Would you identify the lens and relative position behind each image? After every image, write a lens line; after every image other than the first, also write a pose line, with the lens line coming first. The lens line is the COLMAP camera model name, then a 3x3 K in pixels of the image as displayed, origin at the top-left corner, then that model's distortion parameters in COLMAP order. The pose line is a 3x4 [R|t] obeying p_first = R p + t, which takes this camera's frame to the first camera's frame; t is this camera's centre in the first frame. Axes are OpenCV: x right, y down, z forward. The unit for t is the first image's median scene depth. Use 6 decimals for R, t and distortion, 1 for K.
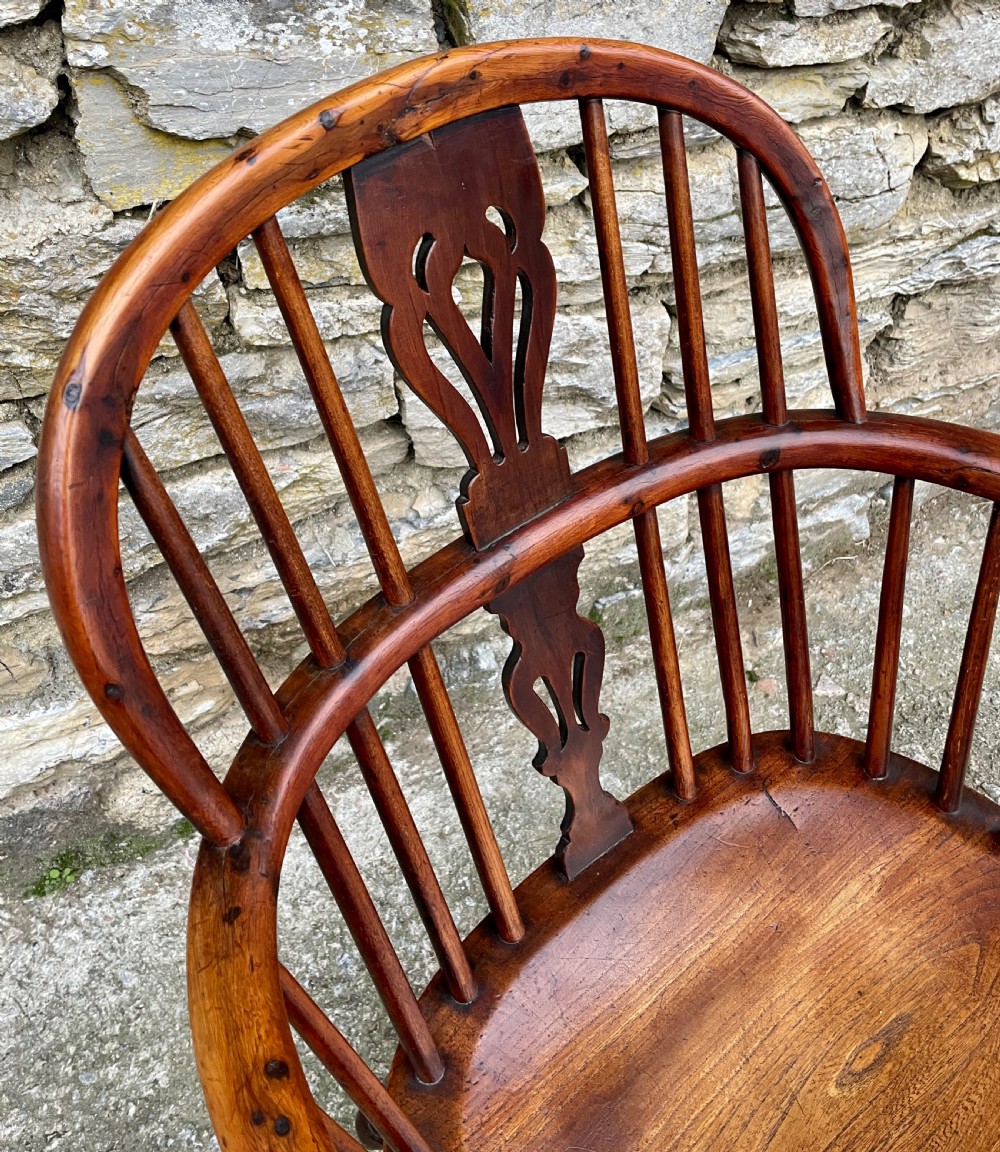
lens RADIAL K [[1010.8, 0, 501.3], [0, 1010.8, 483.6], [0, 0, 1]] dist [0.087201, -0.122168]
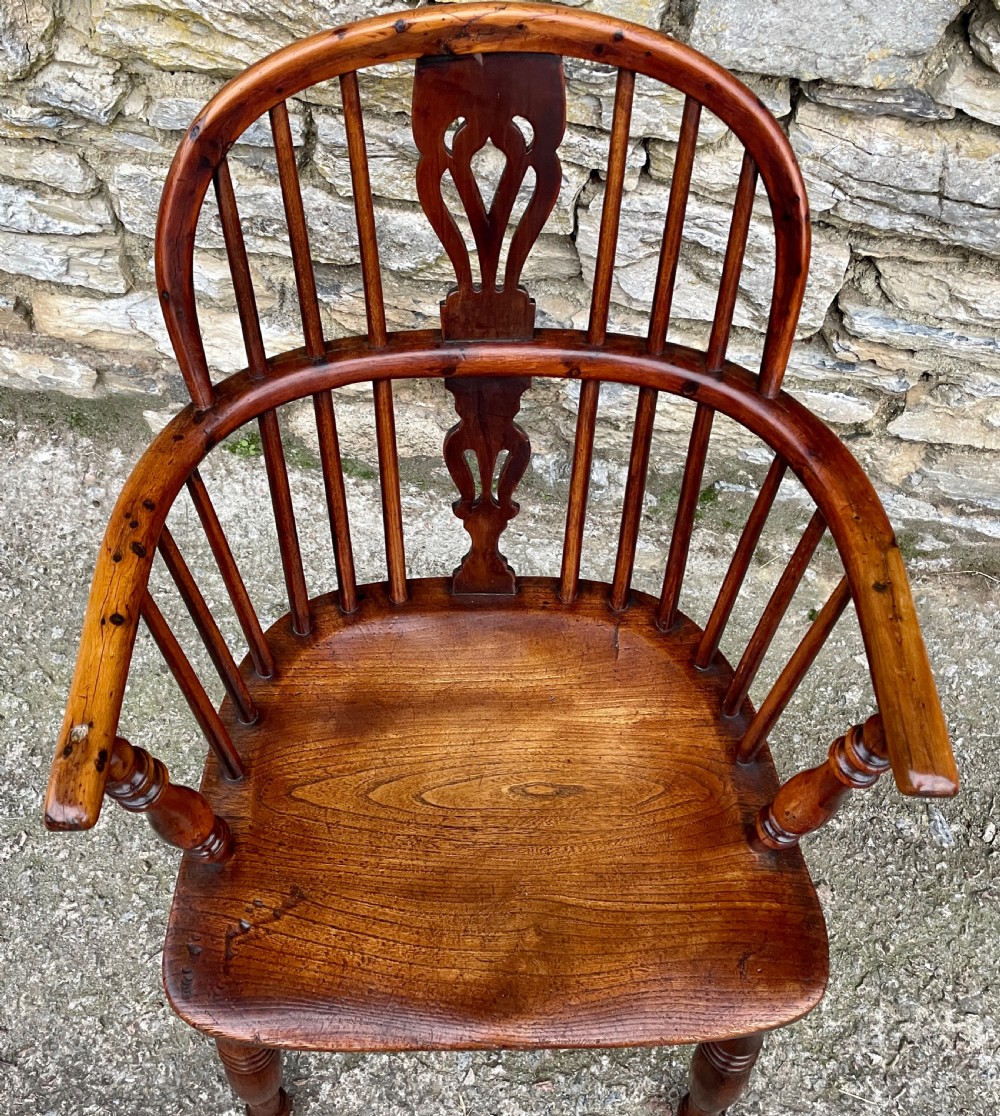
lens RADIAL K [[1128.8, 0, 477.2], [0, 1128.8, 547.9], [0, 0, 1]] dist [0.041869, 0.000000]
pose [[0.799986, 0.518738, -0.301553, 0.424277], [-0.430196, 0.846213, 0.314413, -0.136173], [0.418276, -0.121799, 0.900117, -0.304852]]
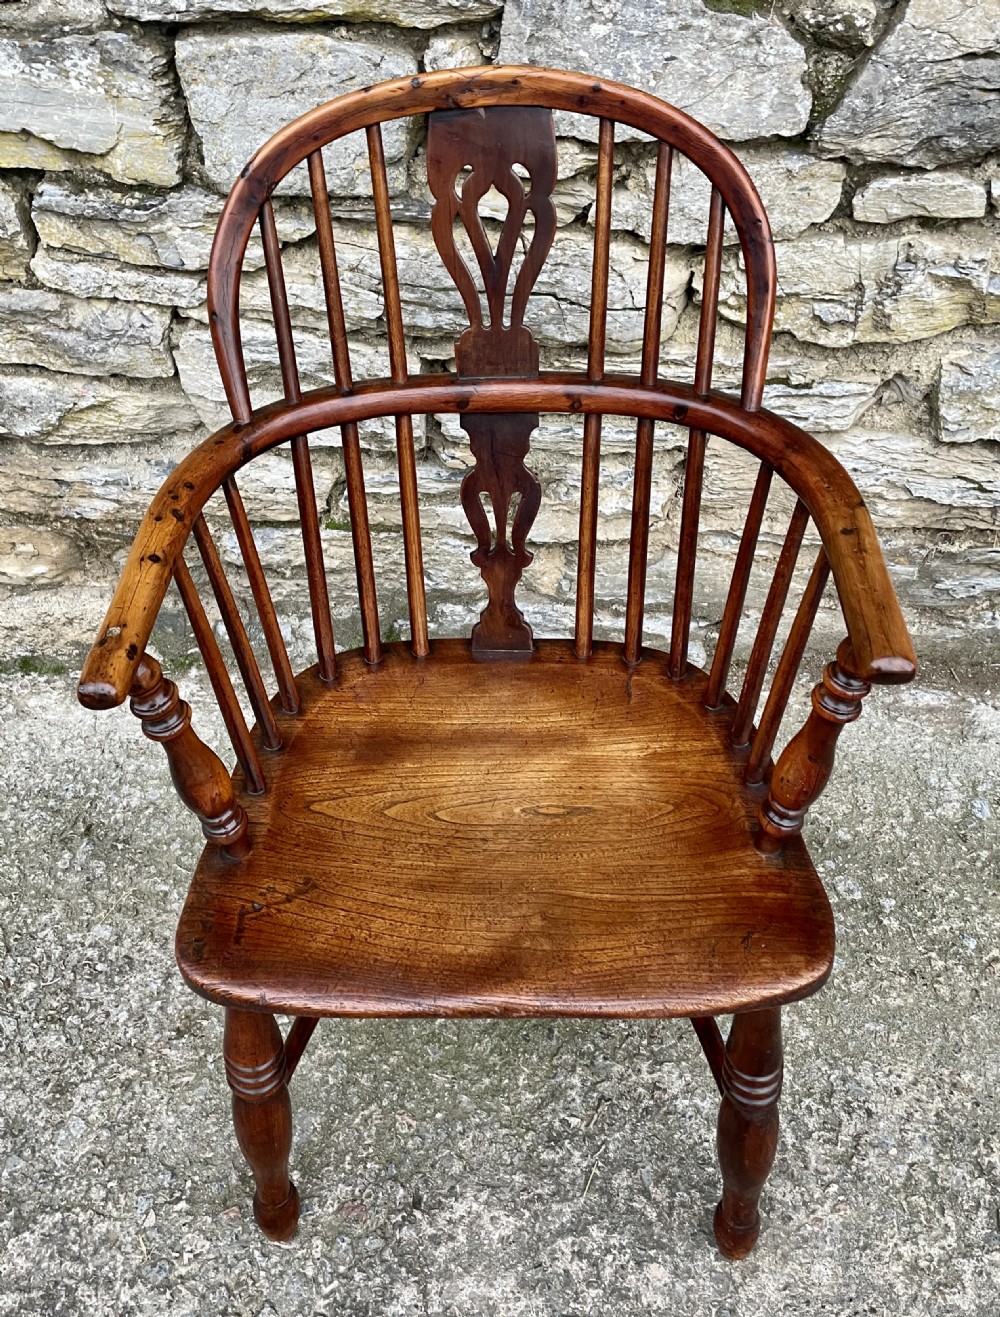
lens RADIAL K [[1202.7, 0, 476.2], [0, 1202.7, 650.1], [0, 0, 1]] dist [0.071185, -0.080216]
pose [[0.885592, 0.325532, -0.331293, 0.919739], [-0.316387, 0.945007, 0.082828, 0.011590], [0.340038, 0.031465, 0.939885, -0.334152]]
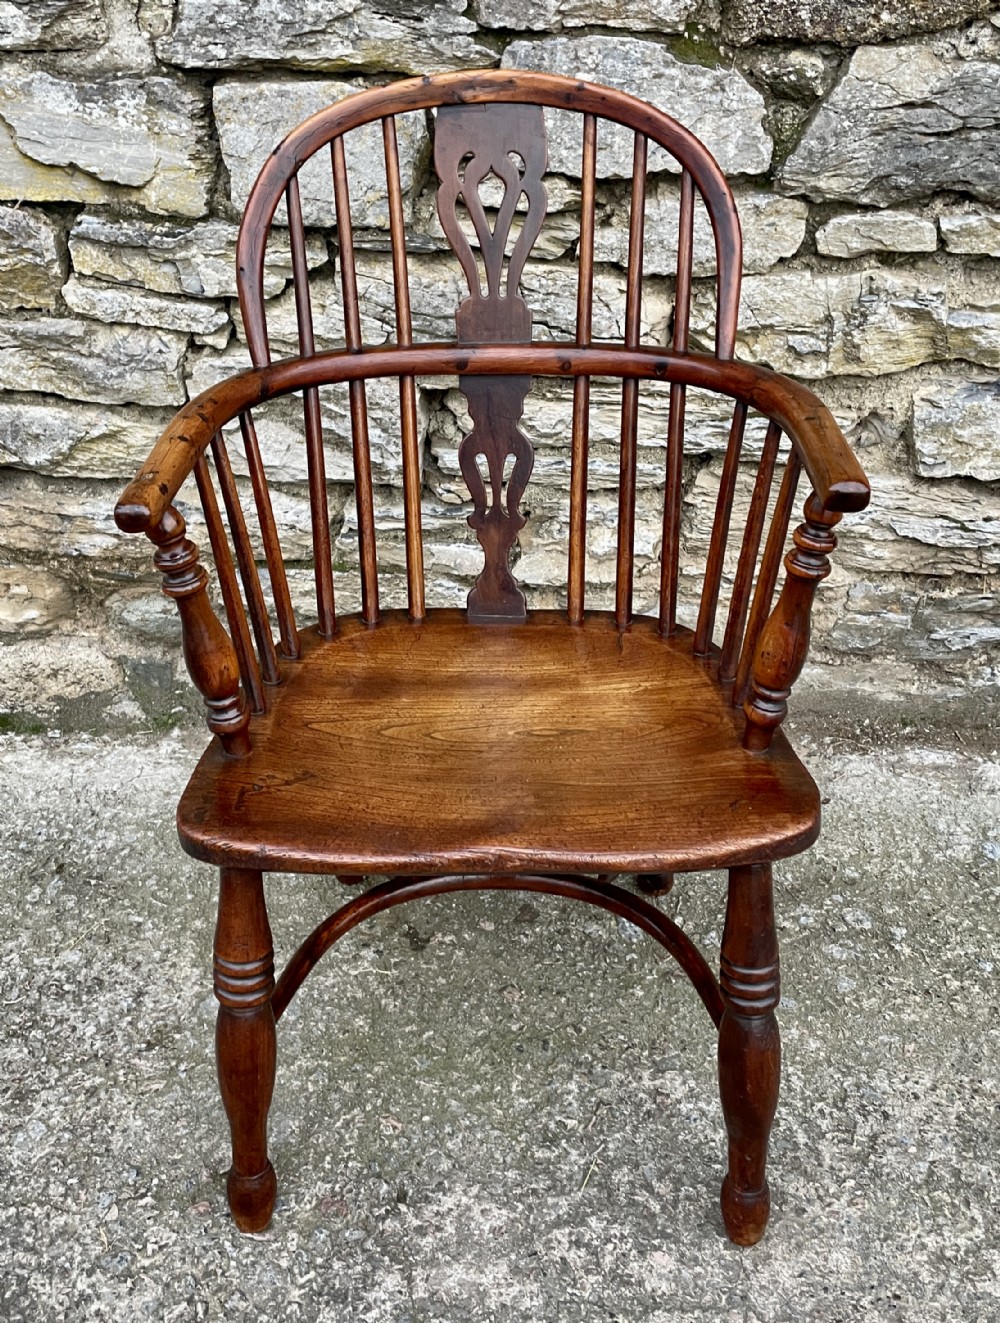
lens RADIAL K [[1370.5, 0, 468.8], [0, 1370.5, 629.7], [0, 0, 1]] dist [0.044285, 0.000000]
pose [[0.884464, 0.244415, -0.397473, 1.105416], [-0.326019, 0.933117, -0.151671, 0.389813], [0.333818, 0.263732, 0.904992, -0.491859]]
